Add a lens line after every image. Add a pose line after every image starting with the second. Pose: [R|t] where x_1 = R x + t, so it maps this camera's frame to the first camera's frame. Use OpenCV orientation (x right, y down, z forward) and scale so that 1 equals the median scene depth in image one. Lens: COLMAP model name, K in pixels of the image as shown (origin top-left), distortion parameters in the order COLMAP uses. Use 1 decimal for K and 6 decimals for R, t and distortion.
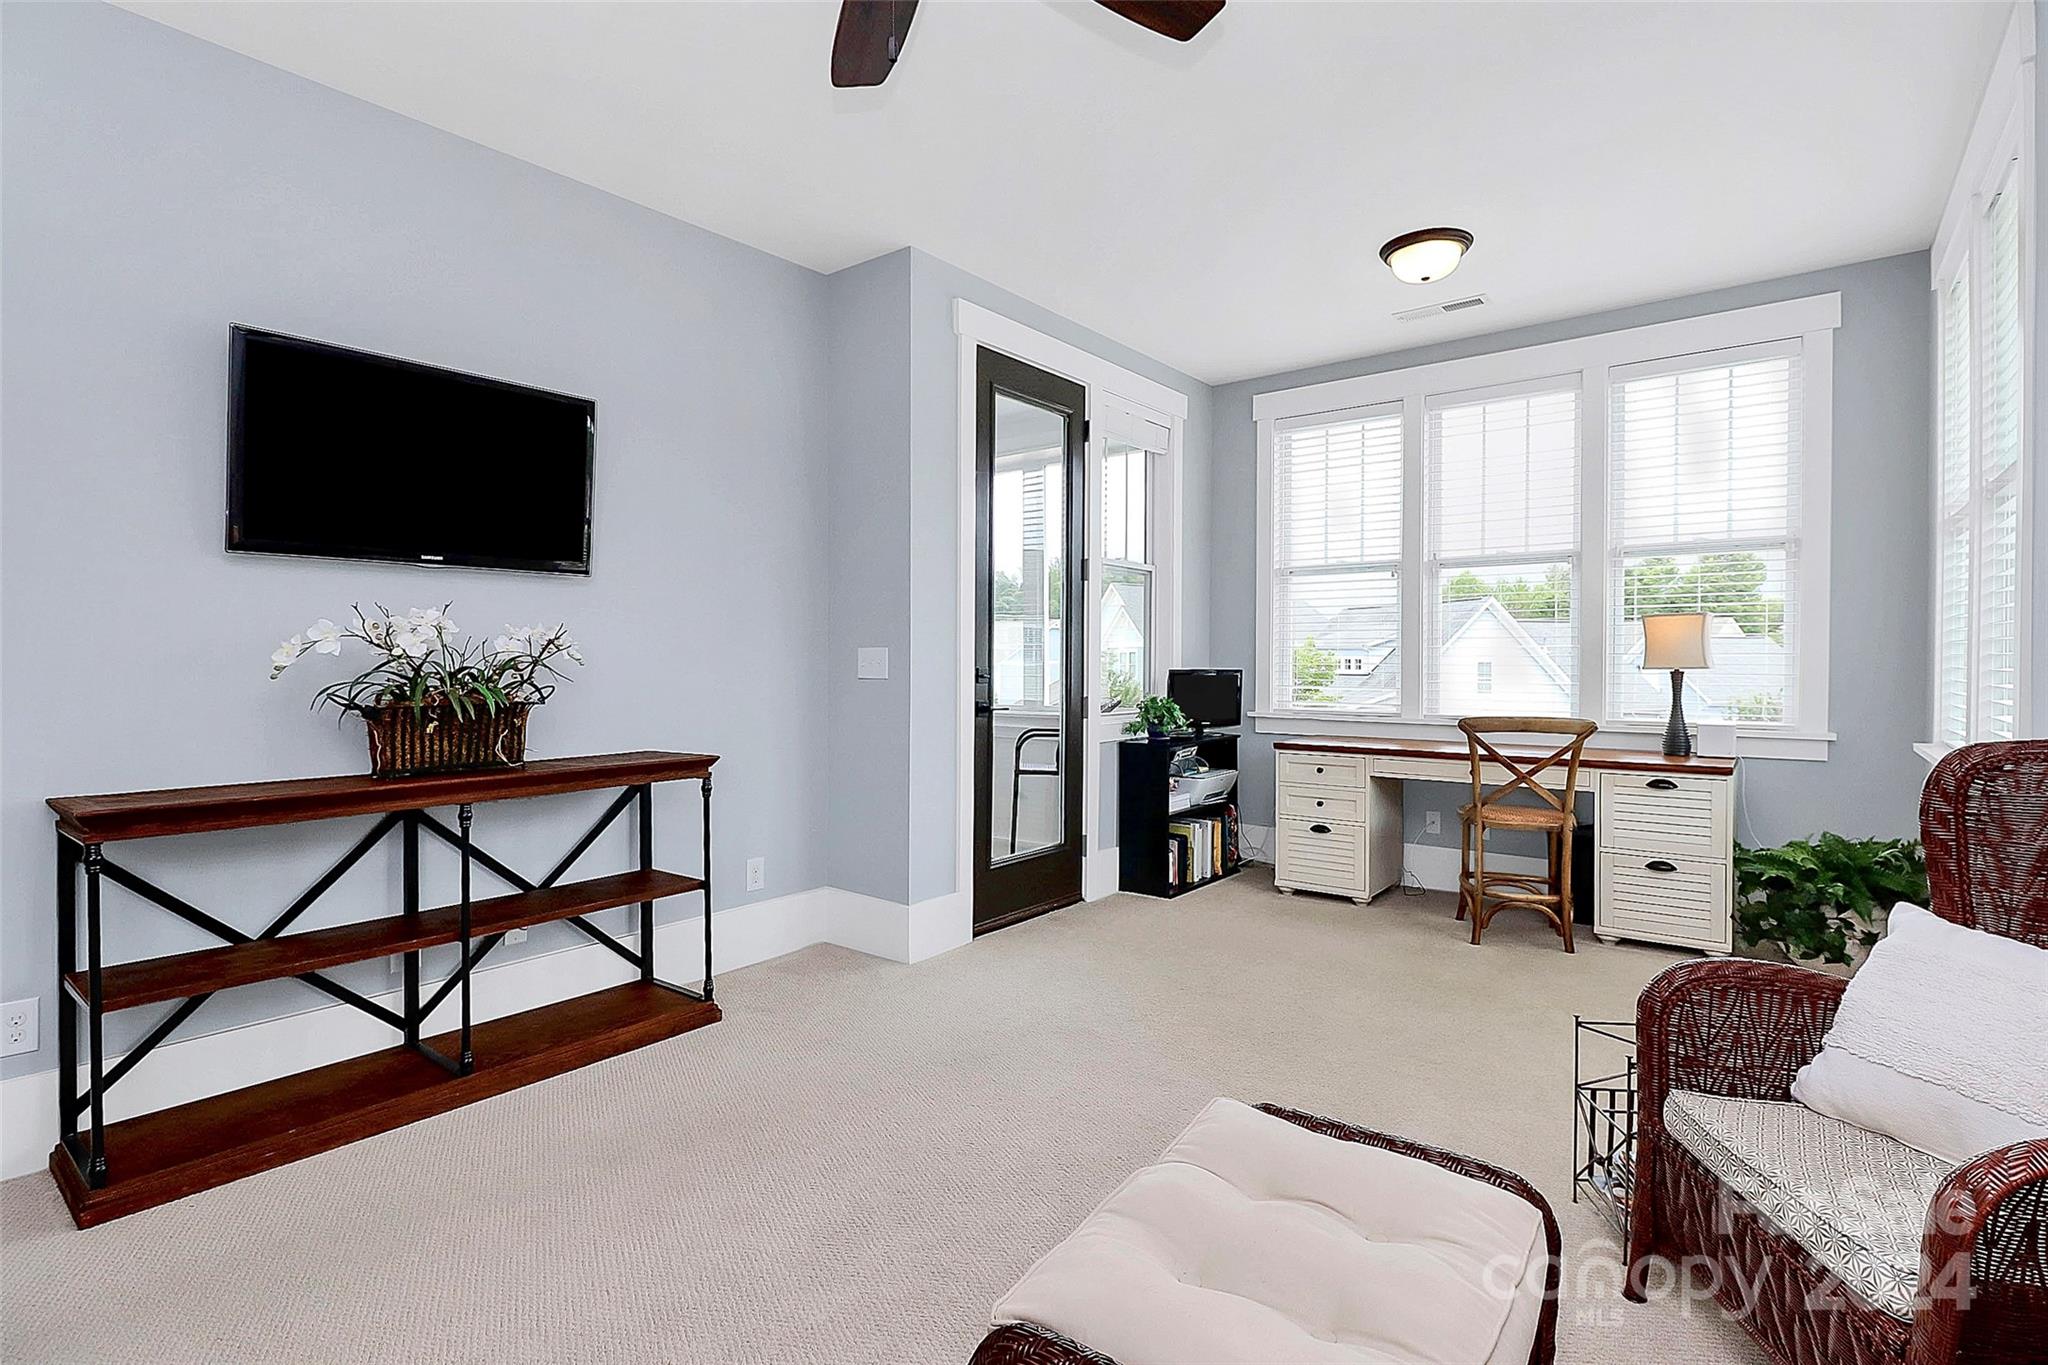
lens RADIAL K [[980.8, 0, 1021.0], [0, 980.8, 663.7], [0, 0, 1]] dist [-0.026165, -0.000638]
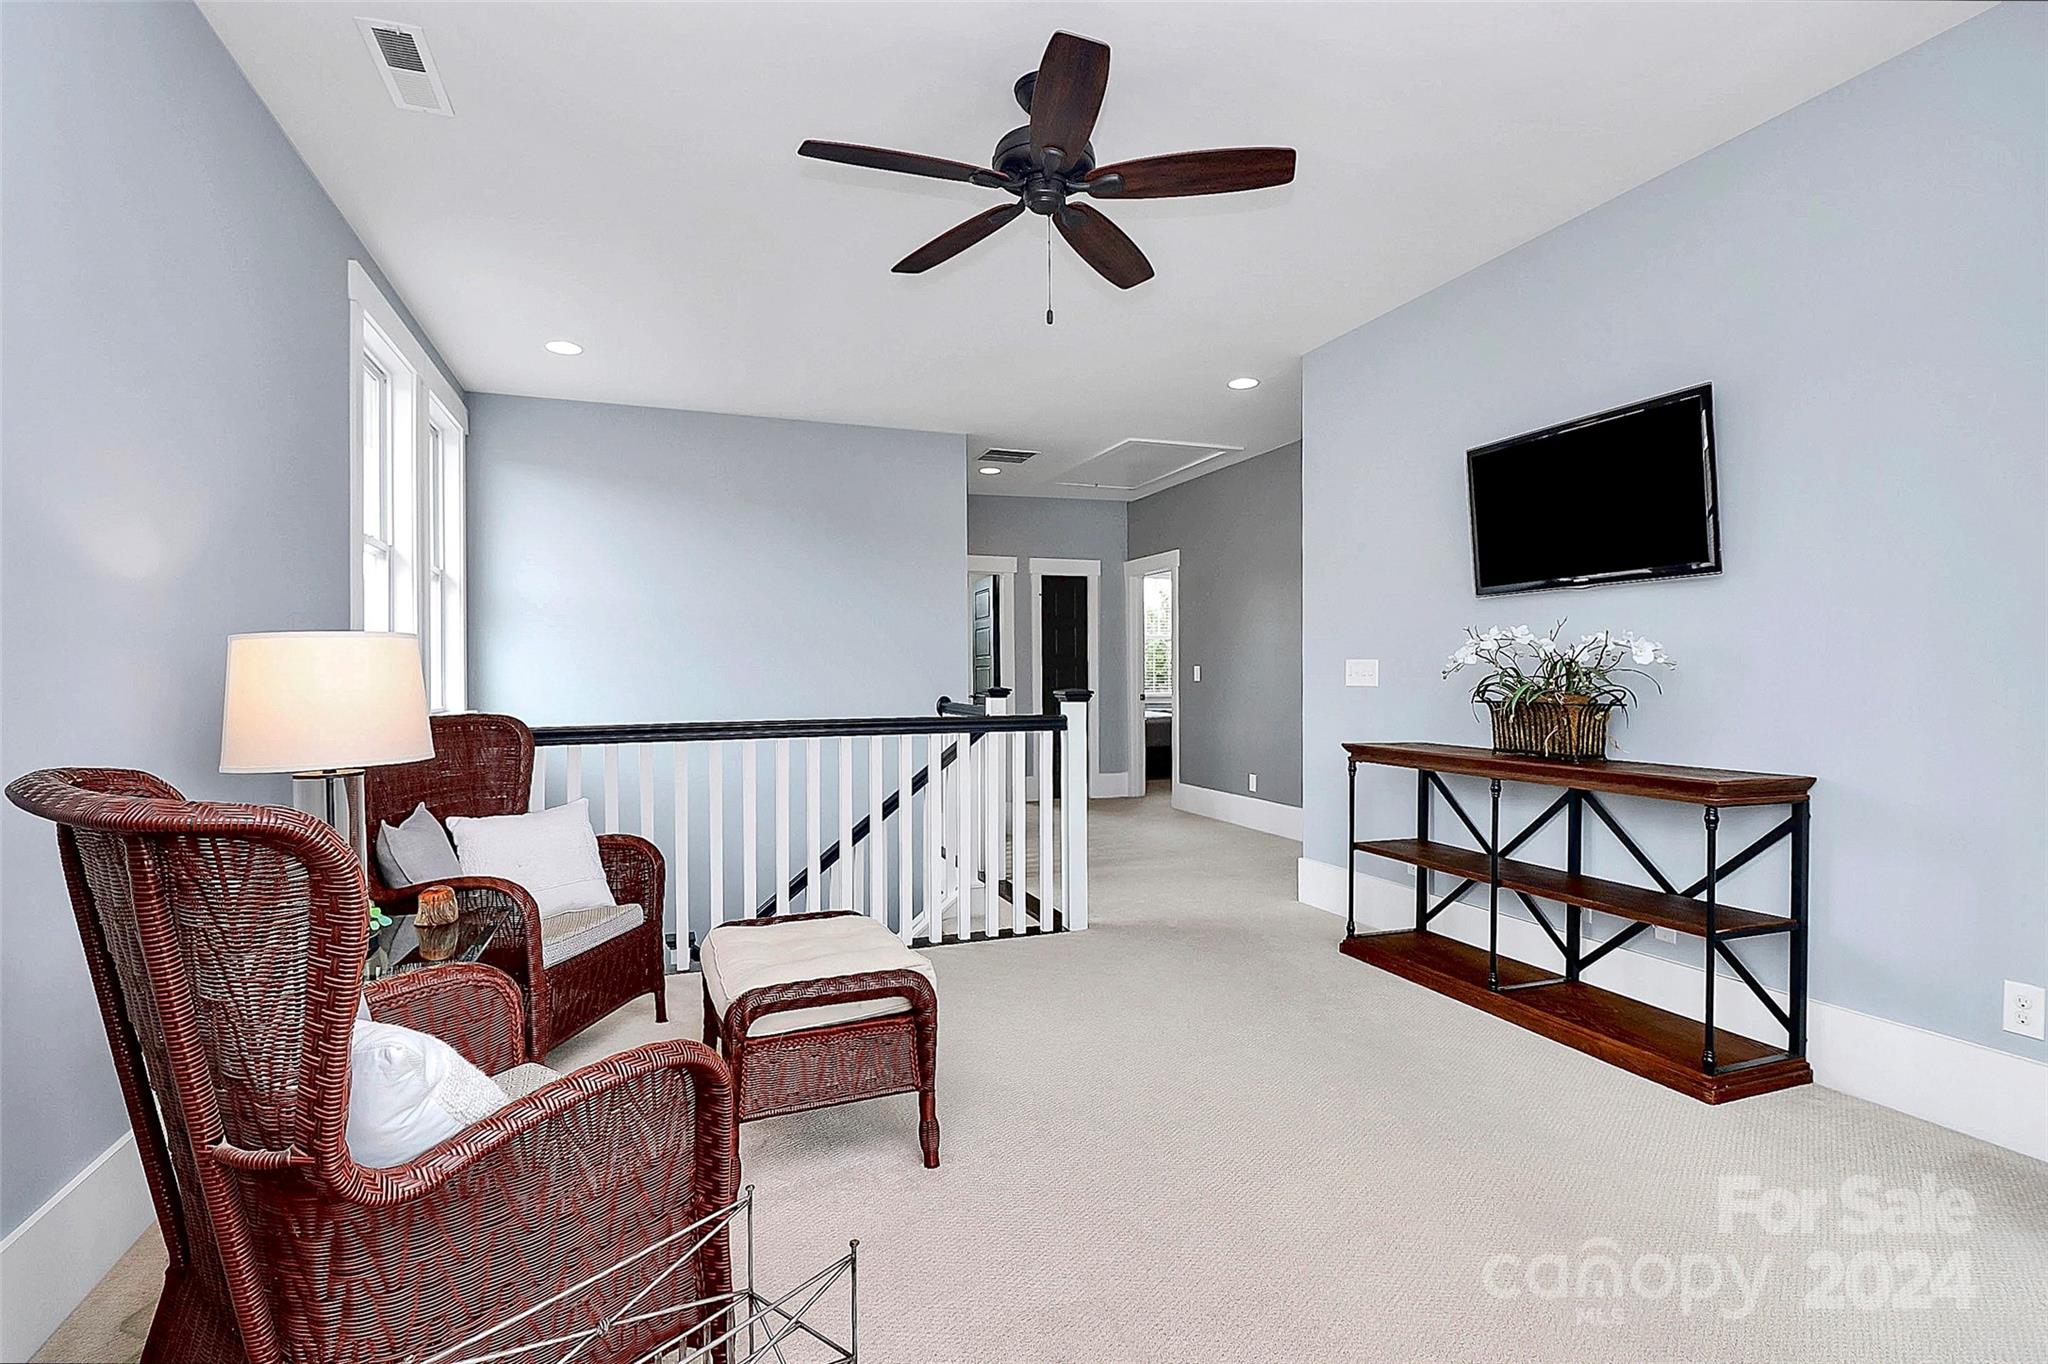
lens RADIAL K [[980.8, 0, 1022.5], [0, 980.8, 685.2], [0, 0, 1]] dist [-0.026165, -0.000638]
pose [[-0.518400, 0.014553, -0.855014, 0.729986], [-0.000789, 0.999847, 0.017496, -0.000371], [0.855138, 0.009745, -0.518309, 0.981359]]
